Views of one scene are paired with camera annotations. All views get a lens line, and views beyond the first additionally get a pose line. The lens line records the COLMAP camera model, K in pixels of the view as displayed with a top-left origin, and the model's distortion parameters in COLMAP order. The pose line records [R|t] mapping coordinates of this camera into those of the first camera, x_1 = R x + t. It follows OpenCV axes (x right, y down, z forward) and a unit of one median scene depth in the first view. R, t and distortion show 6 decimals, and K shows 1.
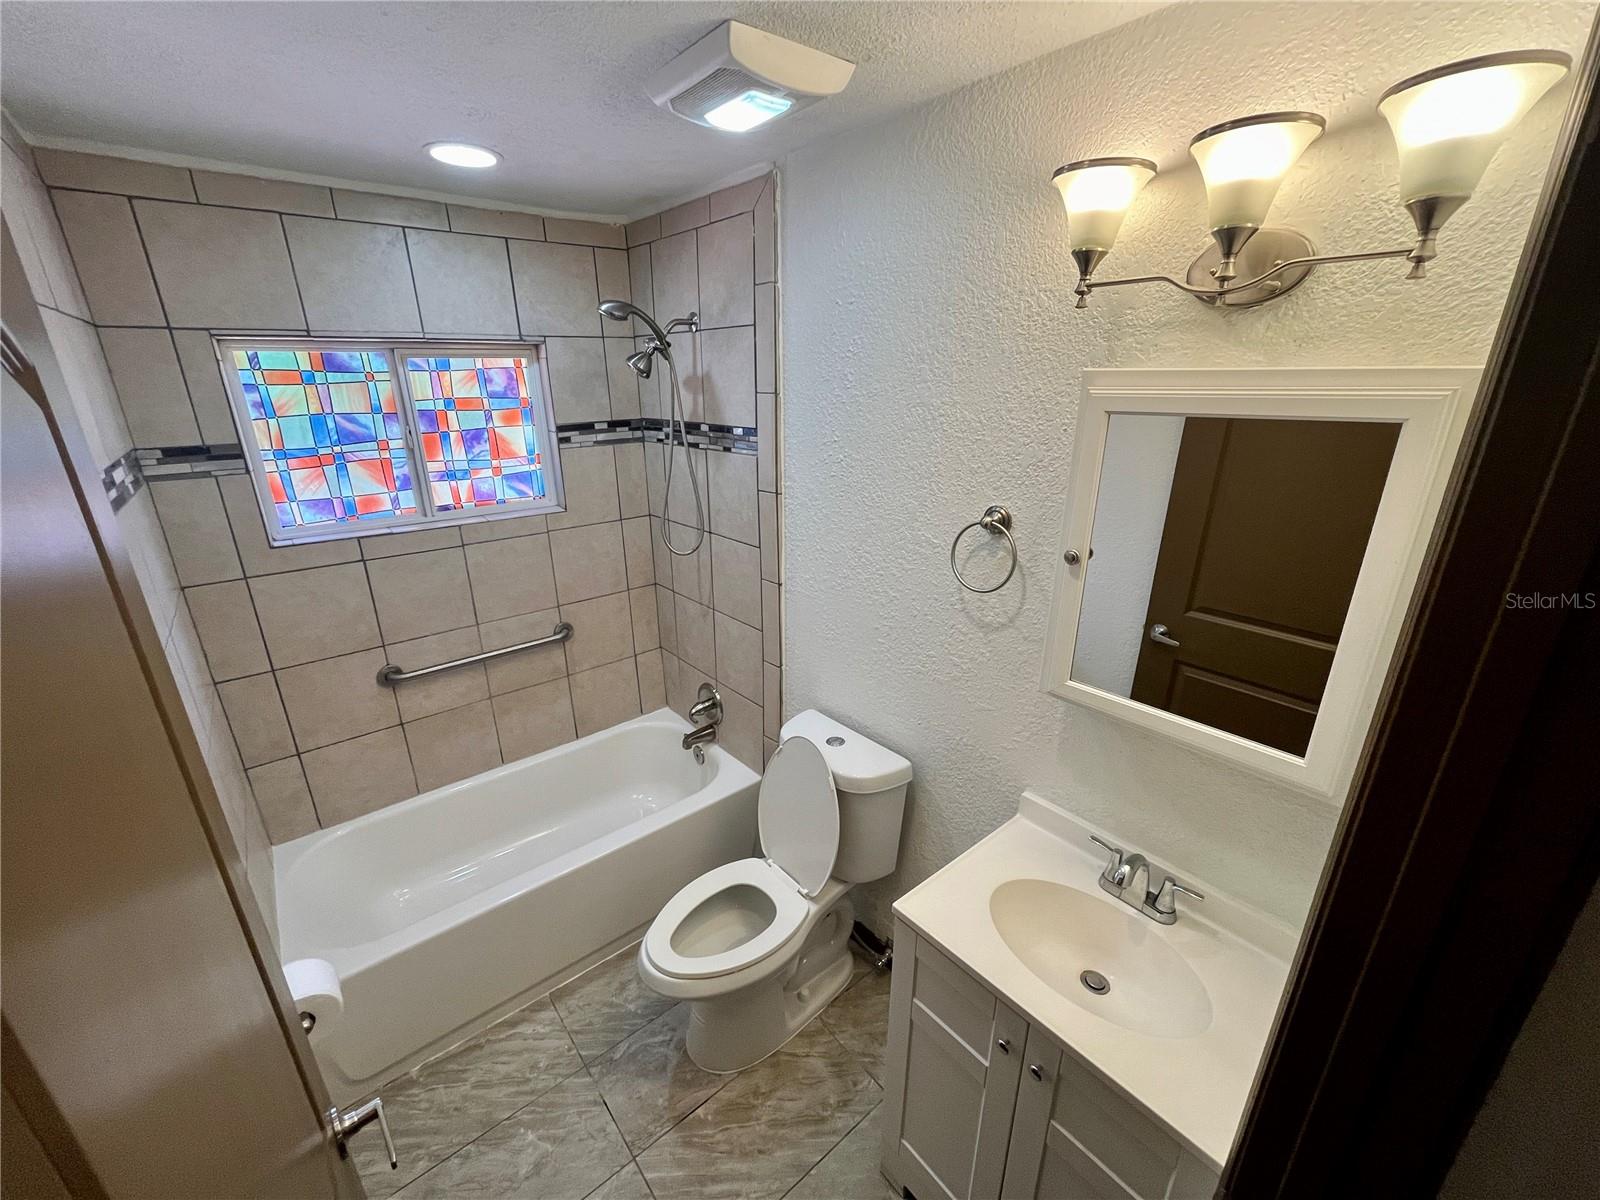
lens RADIAL K [[646.8, 0, 797.5], [0, 646.8, 602.1], [0, 0, 1]] dist [-0.003598, 0.000637]
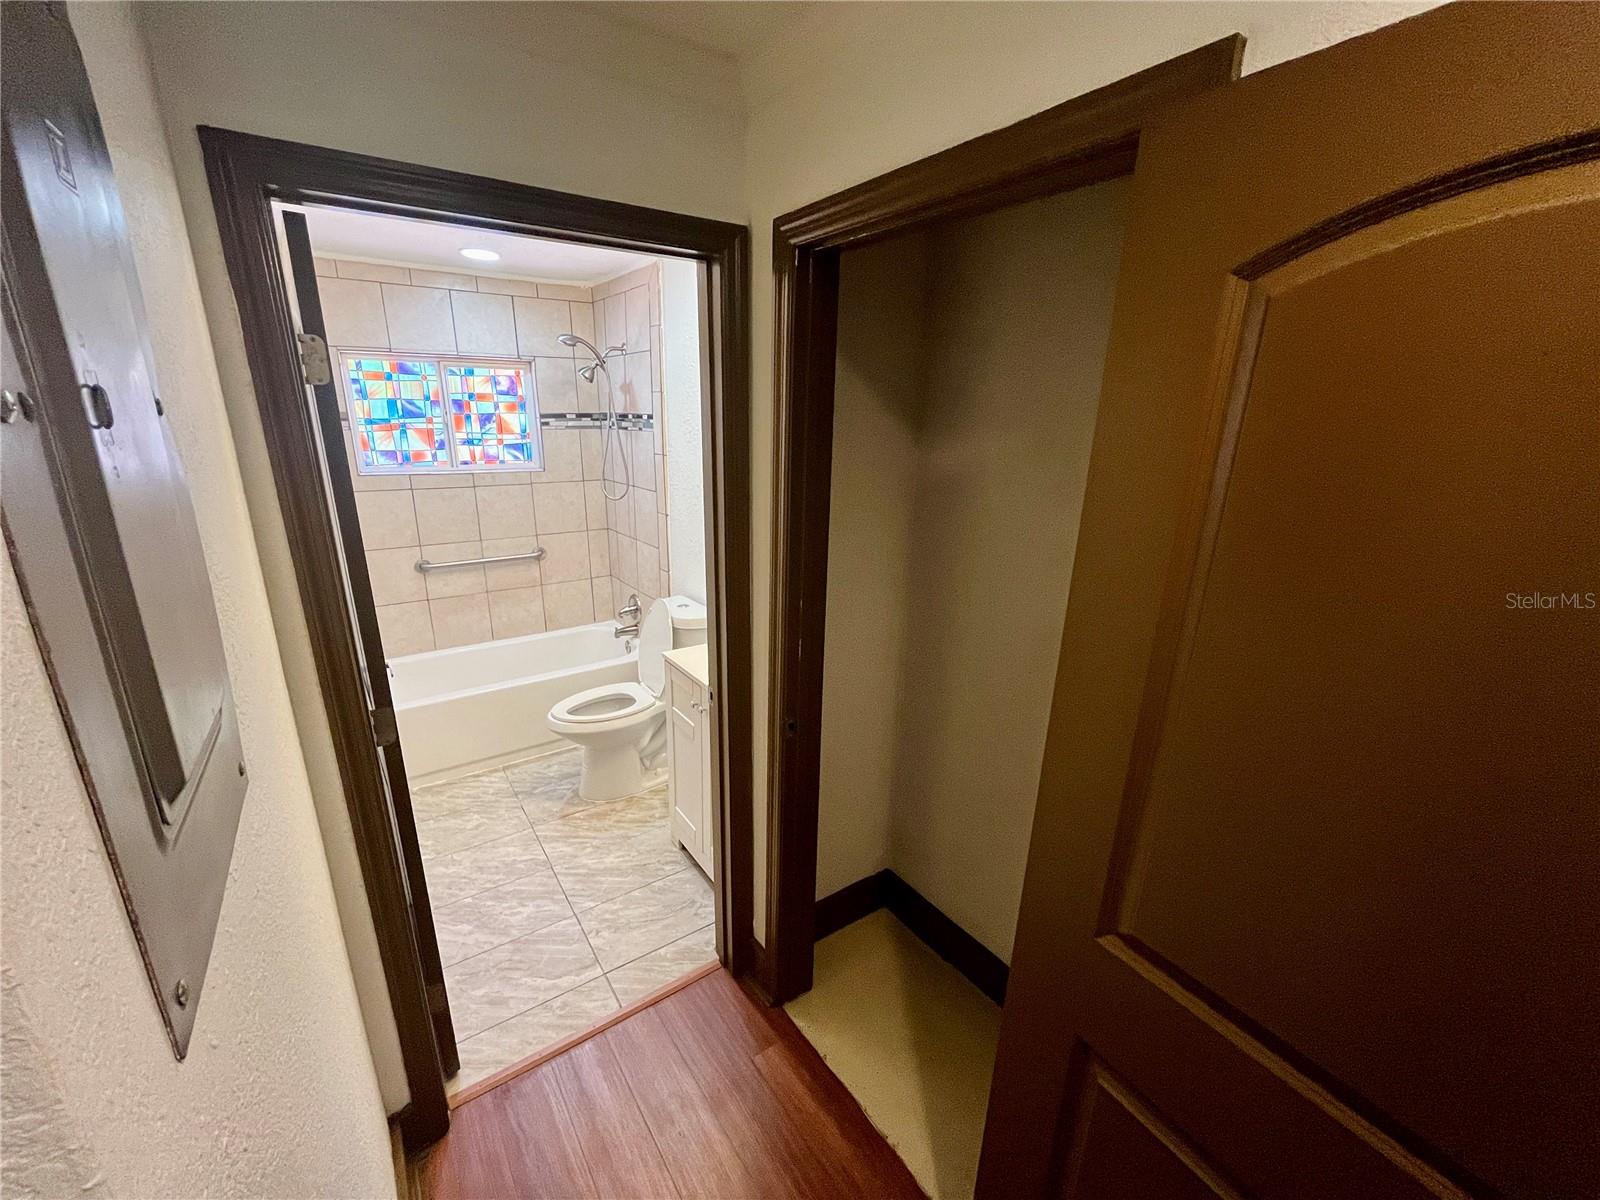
lens RADIAL K [[646.8, 0, 798.5], [0, 646.8, 602.6], [0, 0, 1]] dist [-0.003598, 0.000637]
pose [[0.996489, 0.046743, -0.069467, 0.390110], [-0.050255, 0.997499, -0.049700, 0.233721], [0.066970, 0.053017, 0.996345, -0.495209]]
